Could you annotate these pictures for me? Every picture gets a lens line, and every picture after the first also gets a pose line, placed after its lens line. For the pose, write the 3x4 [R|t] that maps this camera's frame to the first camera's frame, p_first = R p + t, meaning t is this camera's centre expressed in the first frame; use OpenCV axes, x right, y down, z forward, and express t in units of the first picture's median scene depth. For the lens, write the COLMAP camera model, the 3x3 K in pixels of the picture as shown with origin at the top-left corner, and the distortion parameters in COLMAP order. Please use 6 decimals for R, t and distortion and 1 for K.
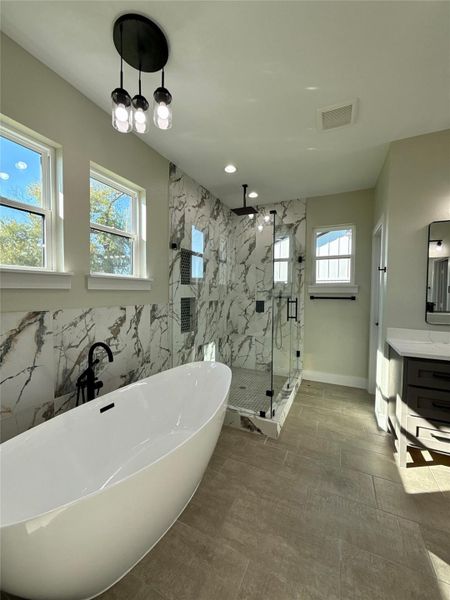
lens RADIAL K [[238.3, 0, 225.7], [0, 238.3, 300.8], [0, 0, 1]] dist [-0.000629, 0.000111]
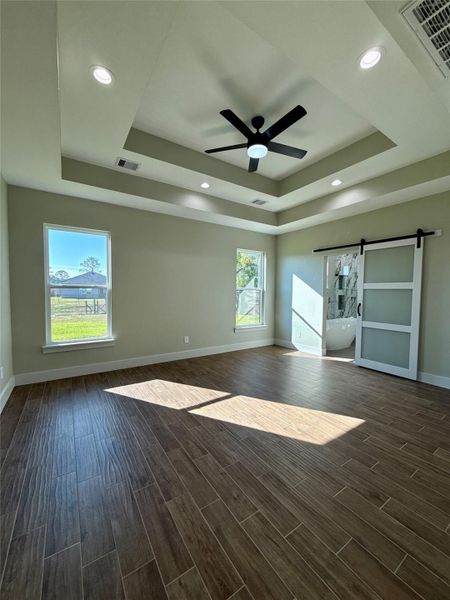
lens RADIAL K [[238.3, 0, 225.7], [0, 238.3, 300.8], [0, 0, 1]] dist [-0.000629, 0.000111]
pose [[0.858015, 0.018511, -0.513290, 0.076618], [-0.017722, 0.999822, 0.006432, 0.050942], [0.513318, 0.003578, 0.858191, -1.727014]]
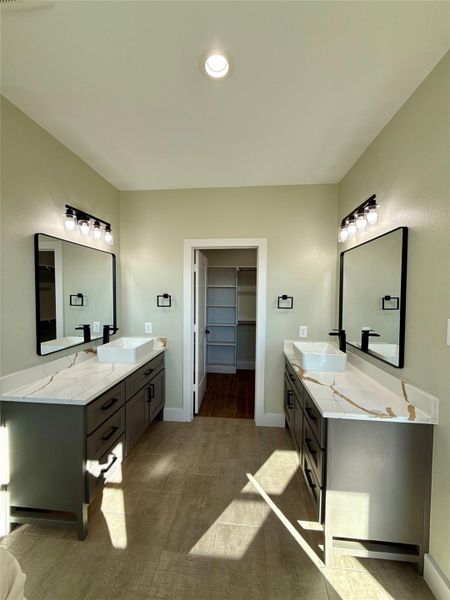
lens RADIAL K [[238.3, 0, 225.7], [0, 238.3, 300.8], [0, 0, 1]] dist [-0.000629, 0.000111]
pose [[-0.349768, -0.043893, 0.935808, -0.096940], [0.025997, 0.998062, 0.056529, -0.092566], [-0.936476, 0.044100, -0.347949, 0.509848]]
